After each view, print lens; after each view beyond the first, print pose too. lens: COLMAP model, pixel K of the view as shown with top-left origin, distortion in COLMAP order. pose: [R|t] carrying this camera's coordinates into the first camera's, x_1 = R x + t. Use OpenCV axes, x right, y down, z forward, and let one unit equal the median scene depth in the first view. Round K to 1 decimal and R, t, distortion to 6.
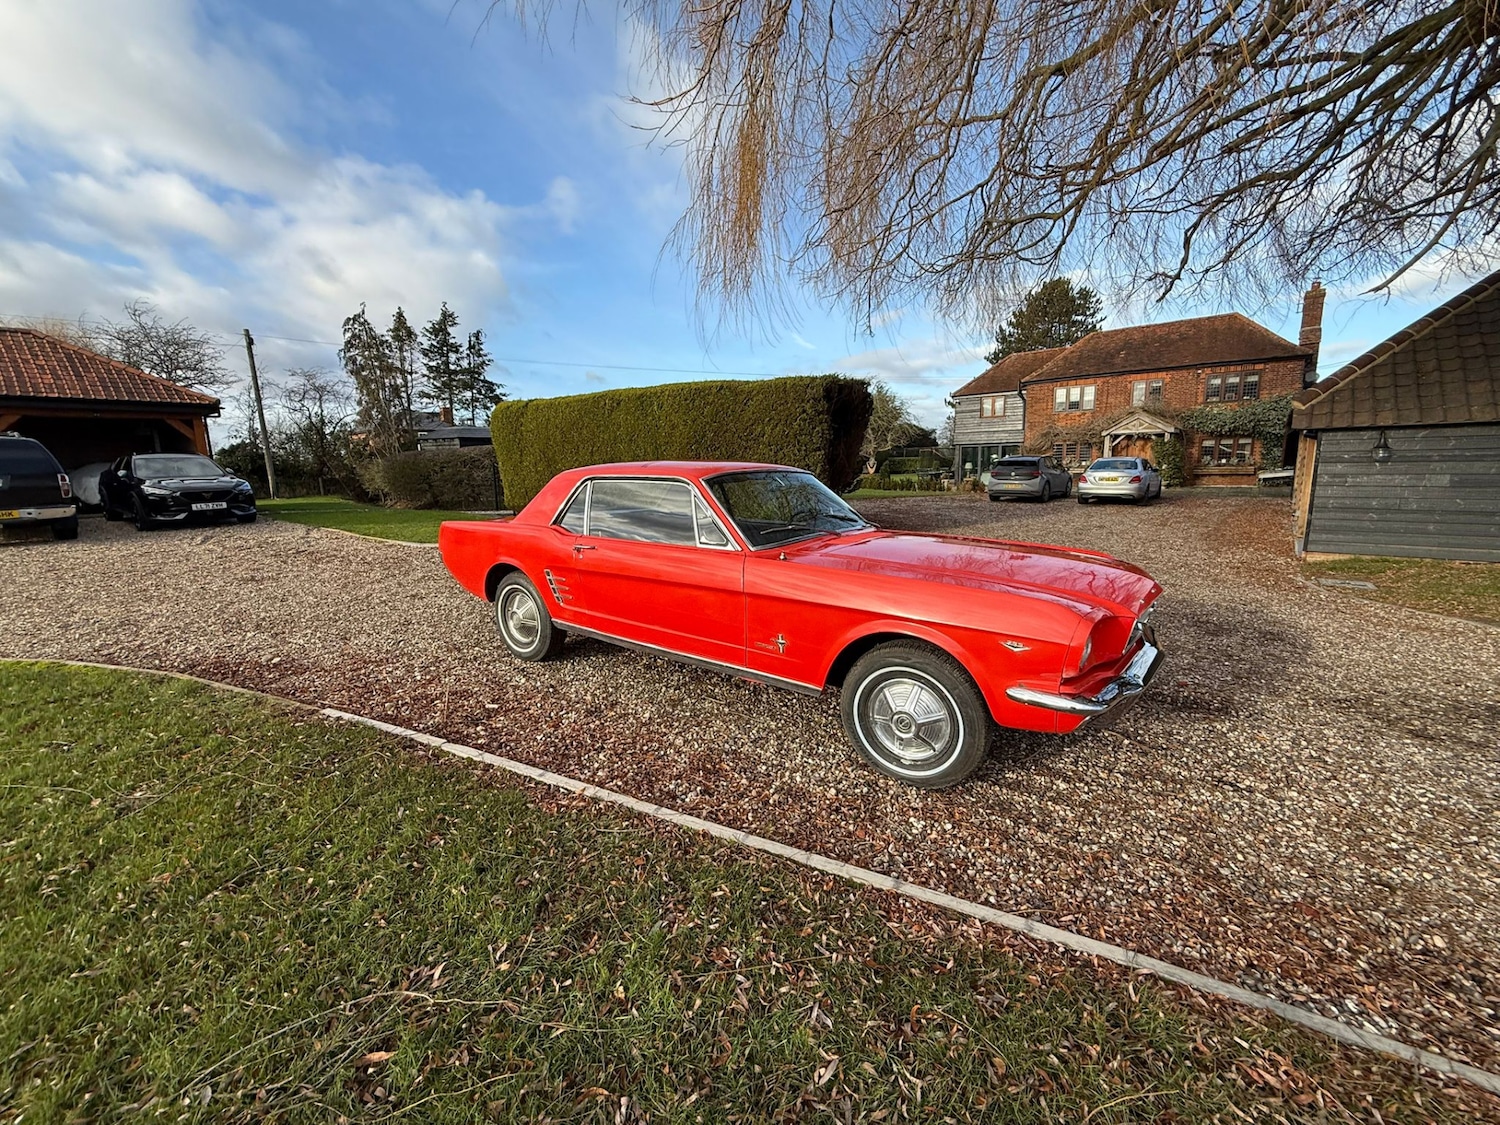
lens RADIAL K [[563.3, 0, 753.0], [0, 563.3, 565.1], [0, 0, 1]] dist [-0.005069, -0.000252]
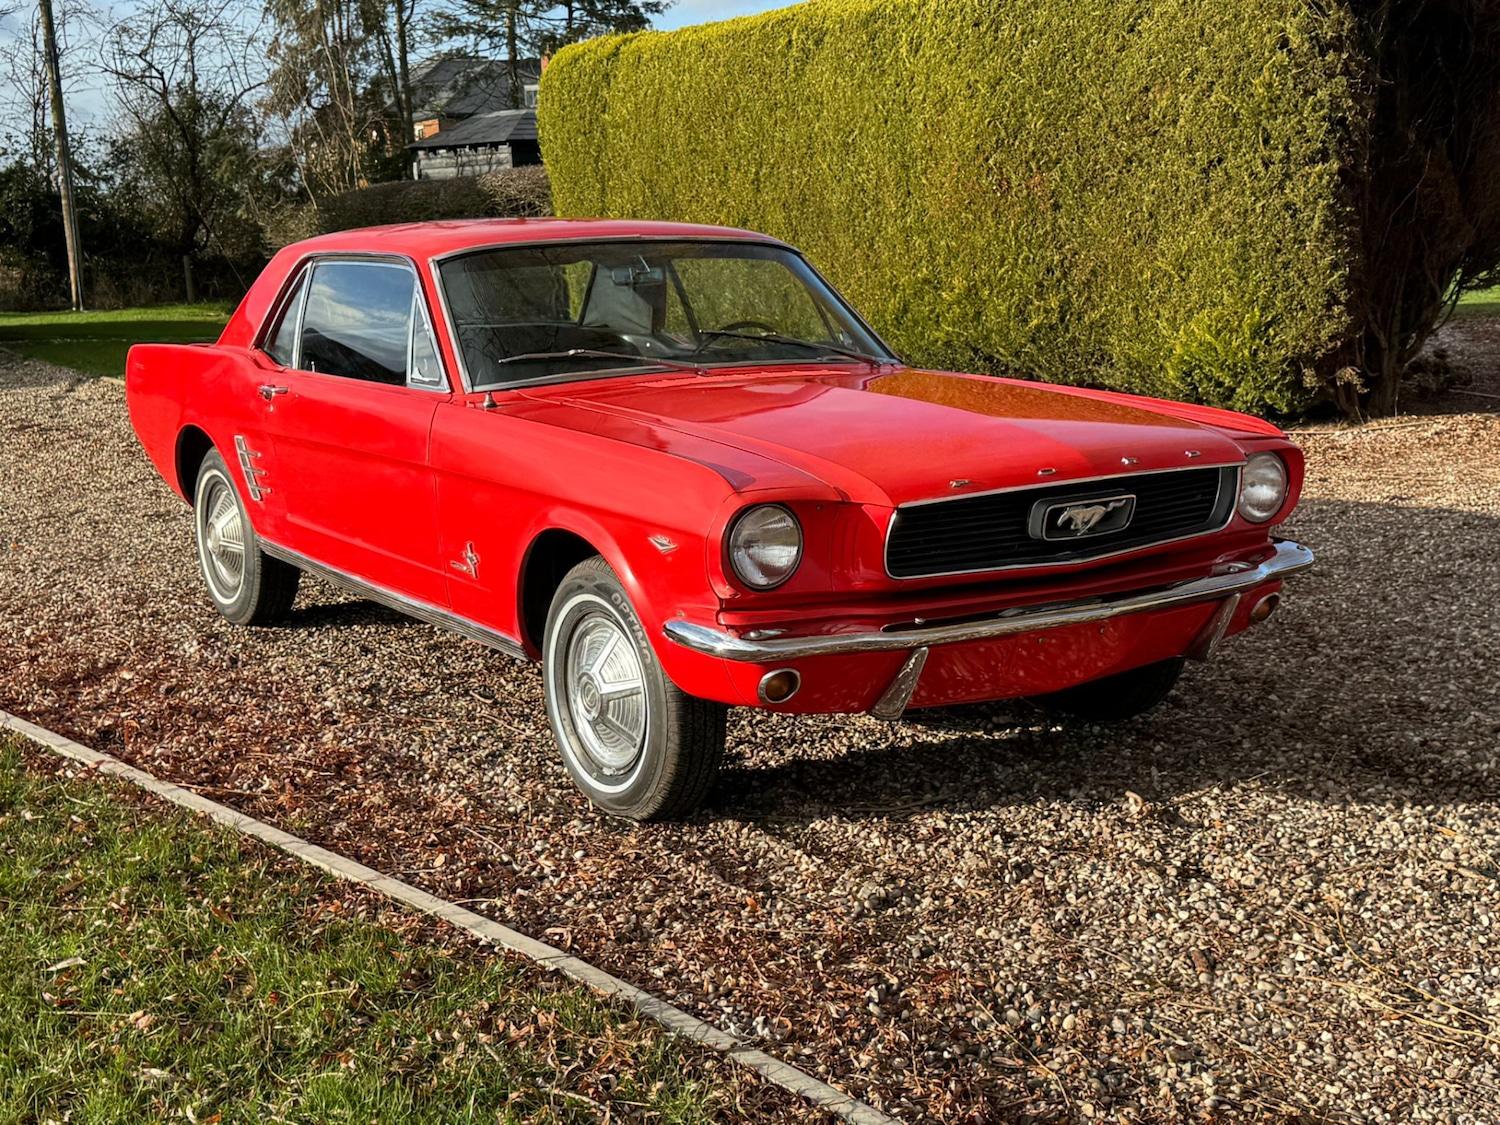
lens RADIAL K [[1776.4, 0, 766.5], [0, 1776.4, 551.5], [0, 0, 1]] dist [0.097913, 0.000000]
pose [[0.939369, 0.044554, -0.340002, 0.595479], [-0.039494, 0.998982, 0.021794, 0.053857], [0.340627, -0.007045, 0.940172, -0.347174]]
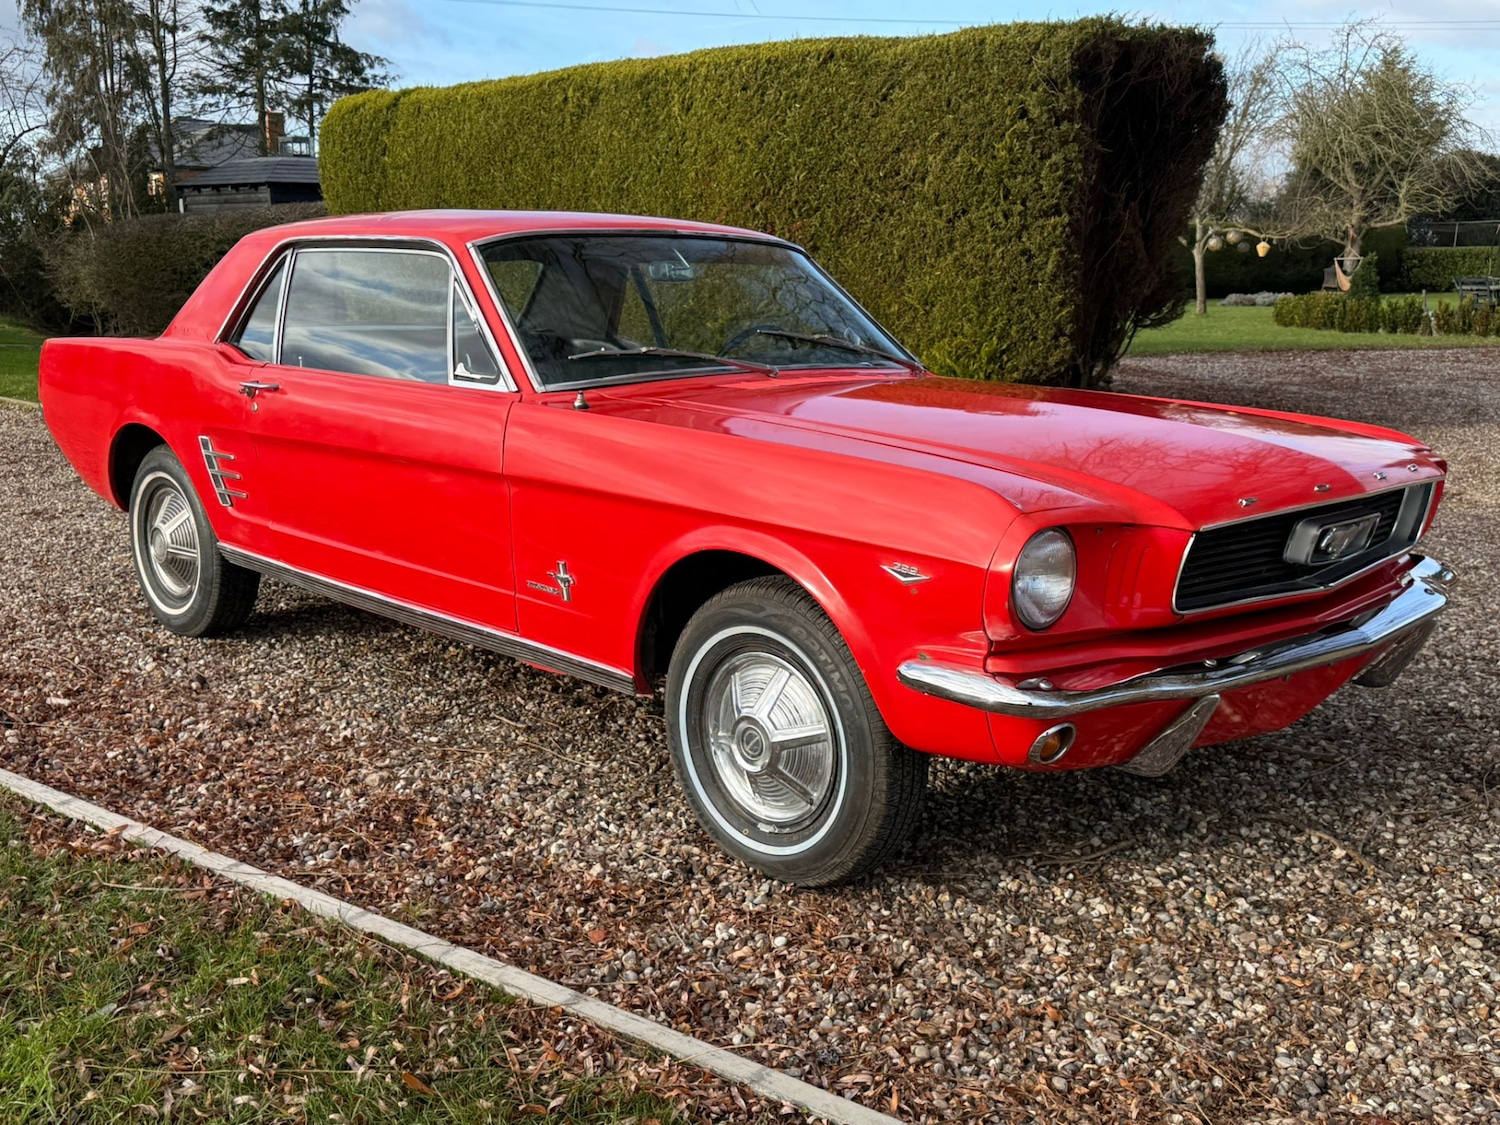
lens RADIAL K [[1417.9, 0, 750.9], [0, 1417.9, 567.7], [0, 0, 1]] dist [0.035813, 0.000000]
pose [[0.986446, 0.045654, -0.157604, 0.261511], [-0.039829, 0.998409, 0.039922, 0.047695], [0.159176, -0.033104, 0.986695, -0.111146]]
